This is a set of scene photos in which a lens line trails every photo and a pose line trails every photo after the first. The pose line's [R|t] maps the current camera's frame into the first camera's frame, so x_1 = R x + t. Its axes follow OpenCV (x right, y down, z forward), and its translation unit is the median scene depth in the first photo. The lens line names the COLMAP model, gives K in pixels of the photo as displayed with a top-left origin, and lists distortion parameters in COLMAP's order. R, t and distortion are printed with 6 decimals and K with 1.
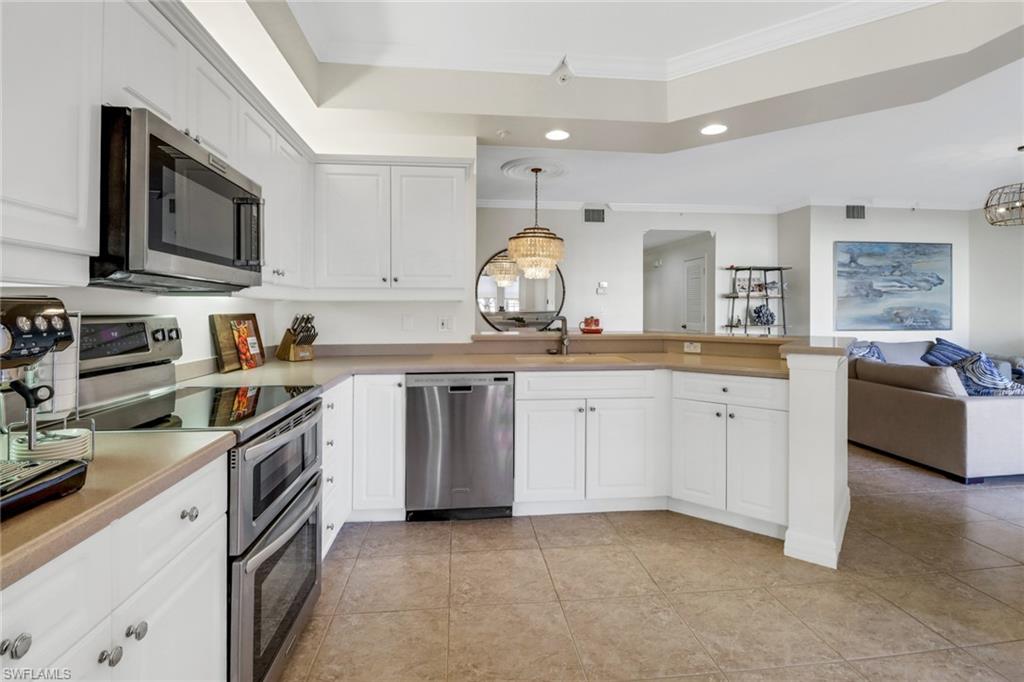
lens RADIAL K [[491.2, 0, 508.9], [0, 491.2, 311.4], [0, 0, 1]] dist [-0.000402, -0.000135]
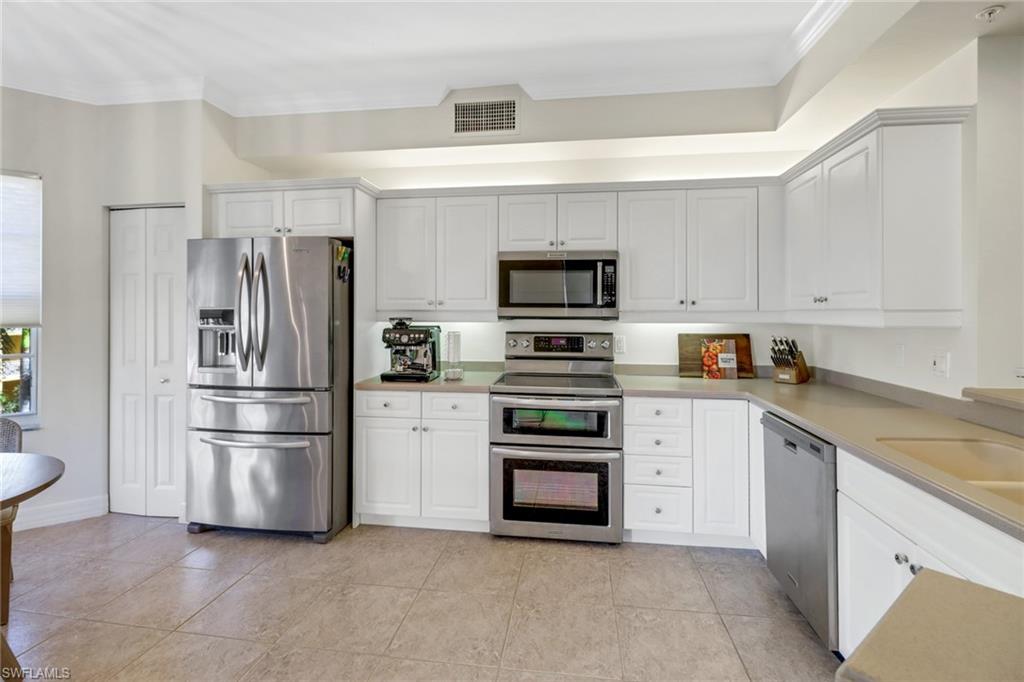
lens RADIAL K [[491.2, 0, 508.9], [0, 491.2, 311.4], [0, 0, 1]] dist [-0.000402, -0.000135]
pose [[-0.247123, -0.003135, -0.968979, 0.845192], [-0.003265, 0.999992, -0.002402, -0.050520], [0.968979, 0.002570, -0.247131, 0.865174]]
